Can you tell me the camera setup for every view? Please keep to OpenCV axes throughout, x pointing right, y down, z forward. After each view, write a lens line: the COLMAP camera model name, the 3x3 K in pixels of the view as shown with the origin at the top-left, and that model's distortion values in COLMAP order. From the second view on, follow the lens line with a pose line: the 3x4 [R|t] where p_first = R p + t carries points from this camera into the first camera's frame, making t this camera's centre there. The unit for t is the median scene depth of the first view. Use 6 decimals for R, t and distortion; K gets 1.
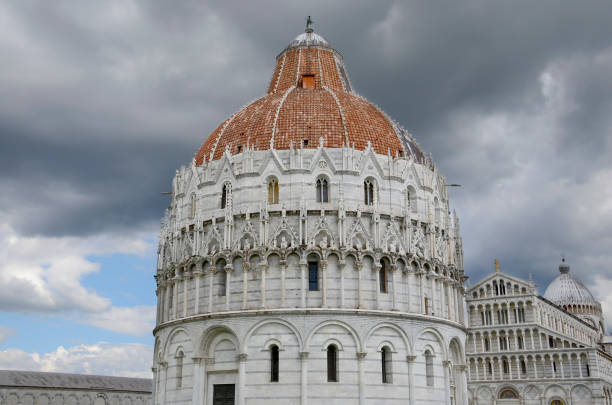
lens RADIAL K [[759.9, 0, 308.3], [0, 759.9, 200.8], [0, 0, 1]] dist [0.020026, 0.396316]
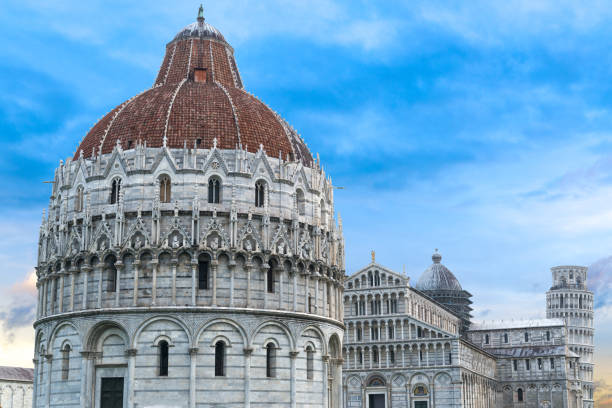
lens RADIAL K [[854.5, 0, 335.5], [0, 854.5, 230.0], [0, 0, 1]] dist [-0.037210, -0.082289]
pose [[0.979168, 0.033779, 0.200221, -0.049626], [-0.048777, 0.996322, 0.070453, -0.050001], [-0.197104, -0.078752, 0.977214, -0.154402]]
